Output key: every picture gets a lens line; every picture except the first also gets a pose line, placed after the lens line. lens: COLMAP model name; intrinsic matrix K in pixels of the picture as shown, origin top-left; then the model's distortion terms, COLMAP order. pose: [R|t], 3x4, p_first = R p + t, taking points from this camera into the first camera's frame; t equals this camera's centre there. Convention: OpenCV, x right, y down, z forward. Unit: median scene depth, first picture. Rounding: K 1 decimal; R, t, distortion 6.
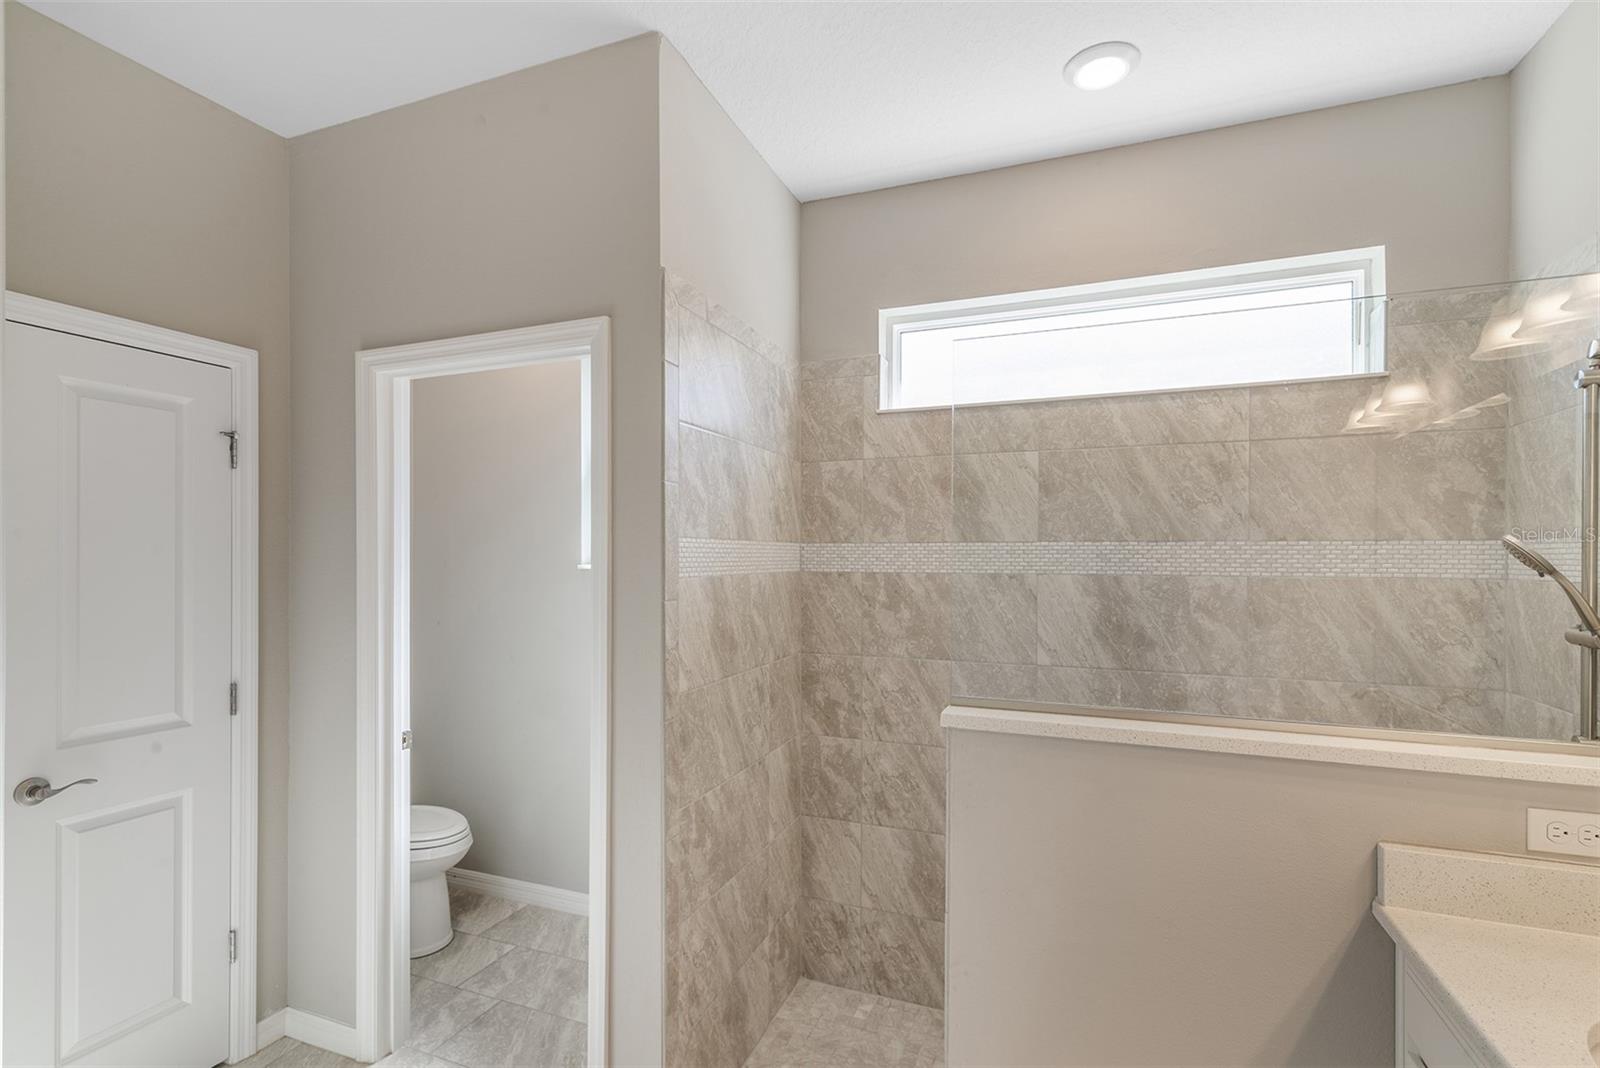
lens RADIAL K [[767.0, 0, 771.7], [0, 767.0, 558.7], [0, 0, 1]] dist [0.008605, -0.001083]
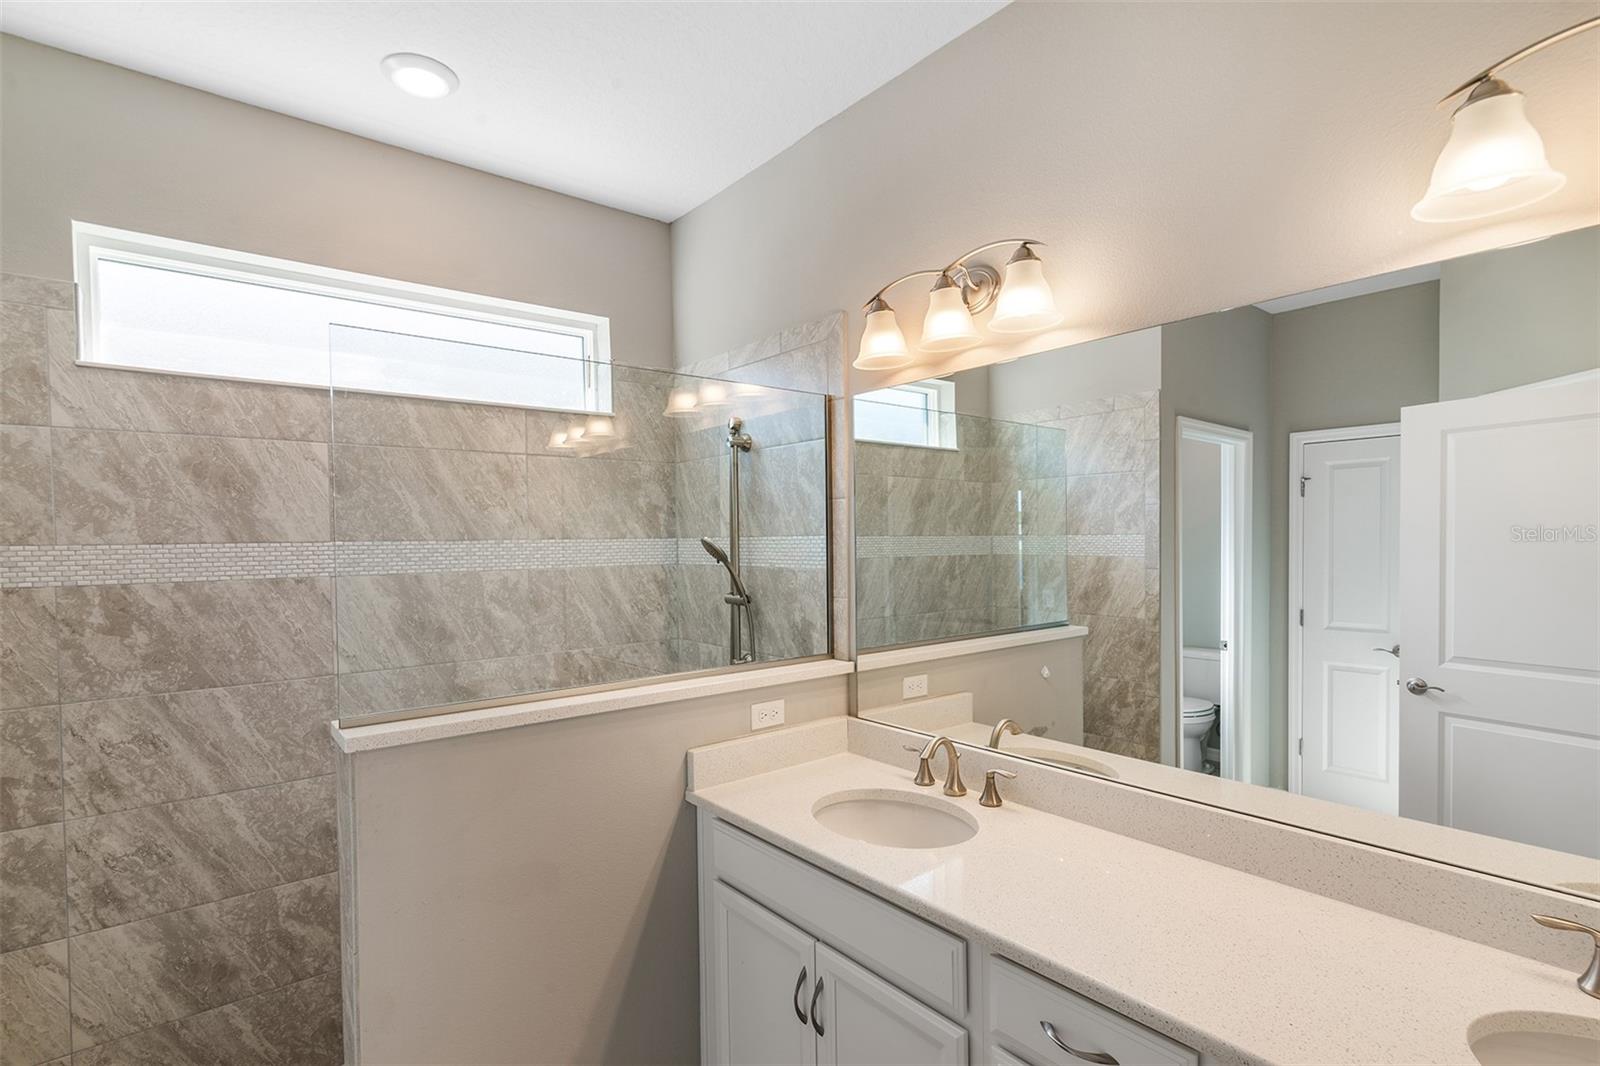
lens RADIAL K [[767.0, 0, 810.9], [0, 767.0, 557.9], [0, 0, 1]] dist [0.008605, -0.001083]
pose [[0.473866, -0.030967, 0.880052, -0.203661], [0.018289, 0.999512, 0.025323, -0.016025], [-0.880407, 0.004096, 0.474202, 0.055935]]
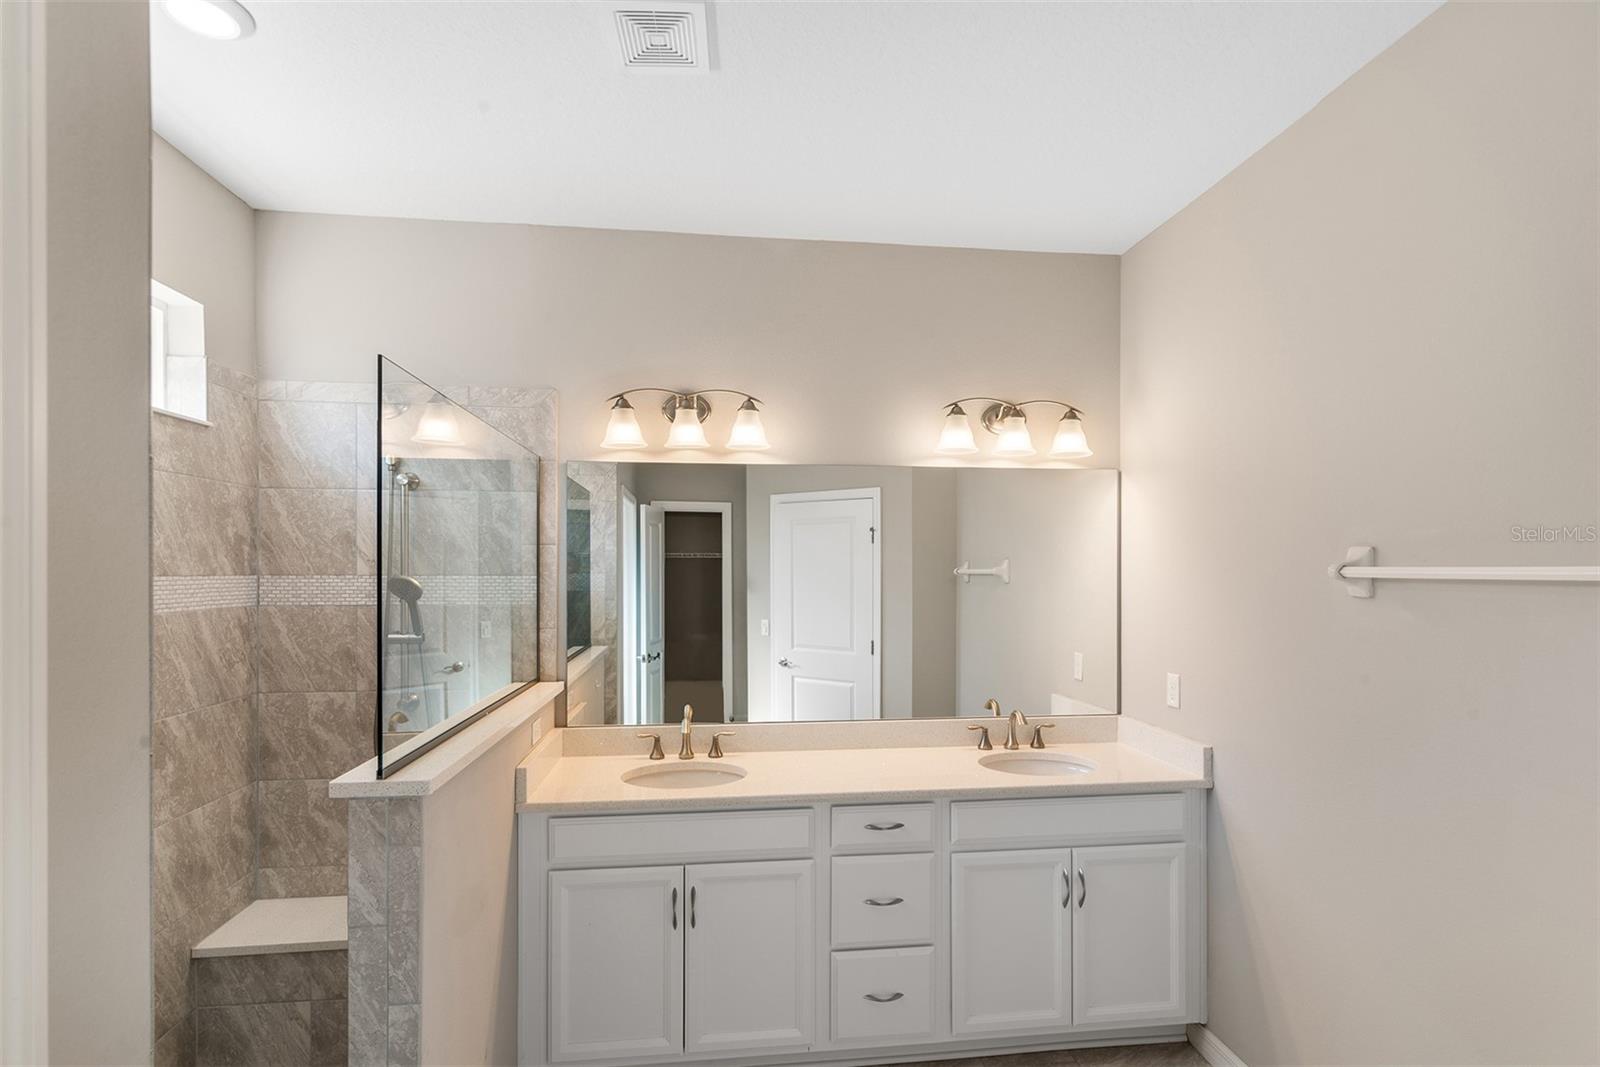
lens RADIAL K [[767.0, 0, 800.6], [0, 767.0, 571.9], [0, 0, 1]] dist [0.008605, -0.001083]
pose [[-0.498449, -0.006187, 0.866897, -0.520891], [0.001333, 0.999968, 0.007903, -0.033063], [-0.866918, 0.005095, -0.498424, 0.735268]]
